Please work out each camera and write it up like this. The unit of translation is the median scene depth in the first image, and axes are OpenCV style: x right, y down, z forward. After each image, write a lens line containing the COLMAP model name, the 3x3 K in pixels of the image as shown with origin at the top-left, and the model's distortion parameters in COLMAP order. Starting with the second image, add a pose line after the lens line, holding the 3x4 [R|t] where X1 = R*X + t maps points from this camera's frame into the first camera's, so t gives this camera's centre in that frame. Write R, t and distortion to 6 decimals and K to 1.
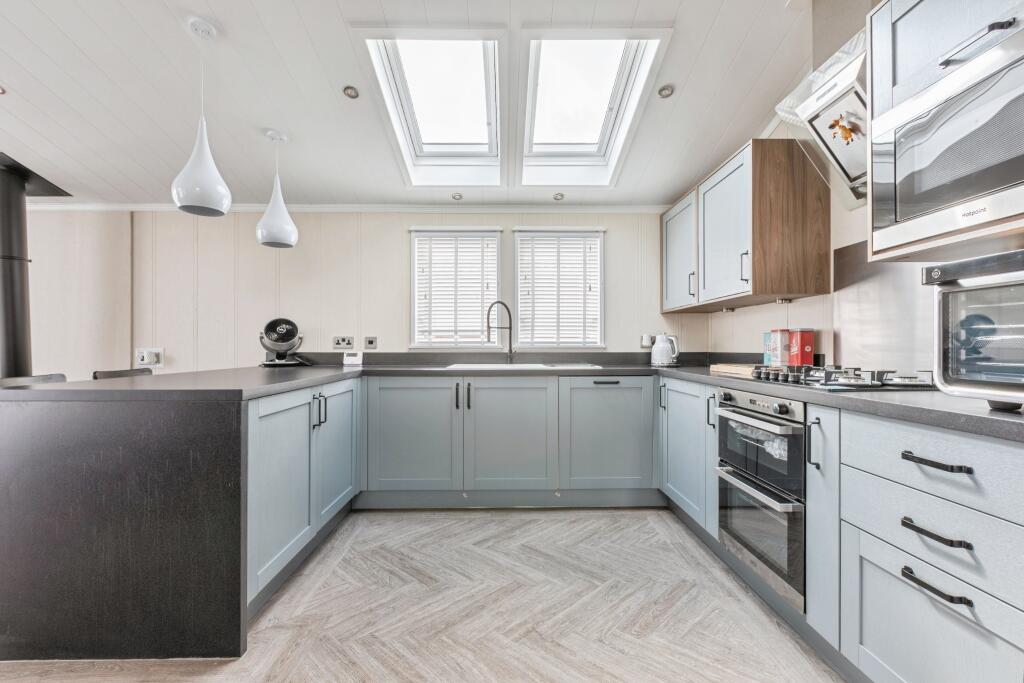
lens RADIAL K [[414.7, 0, 512.0], [0, 414.7, 341.5], [0, 0, 1]] dist [-0.000009, -0.000044]
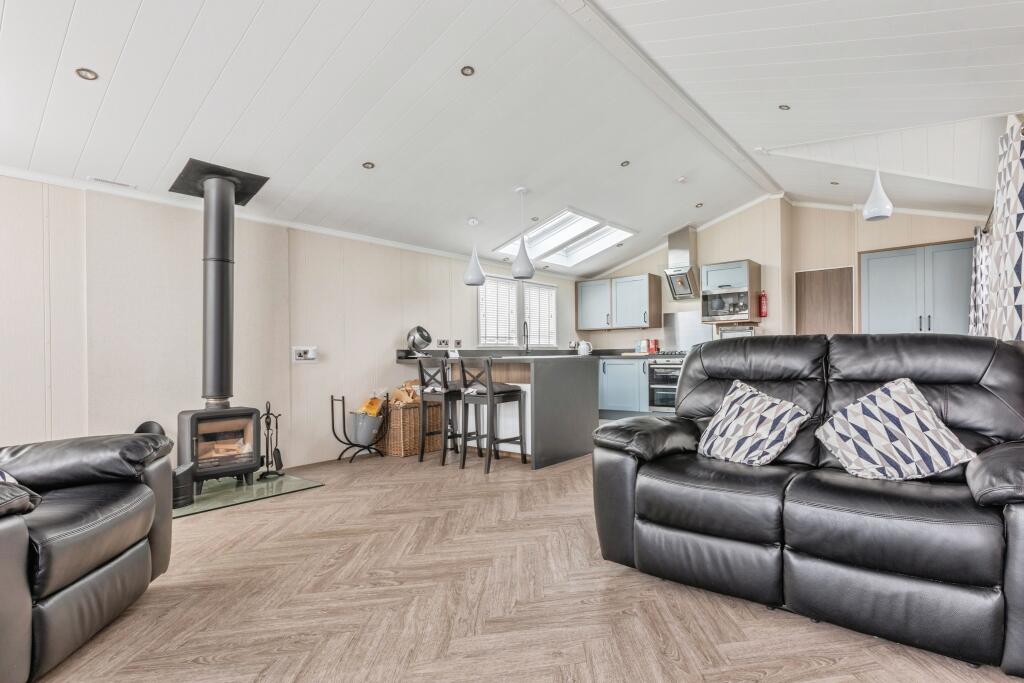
lens RADIAL K [[466.8, 0, 513.0], [0, 466.8, 347.6], [0, 0, 1]] dist [-0.001094, -0.000266]
pose [[0.686650, 0.002941, 0.726982, -1.506507], [0.003123, 0.999971, -0.006995, 0.030624], [-0.726981, 0.007074, 0.686621, -0.338725]]
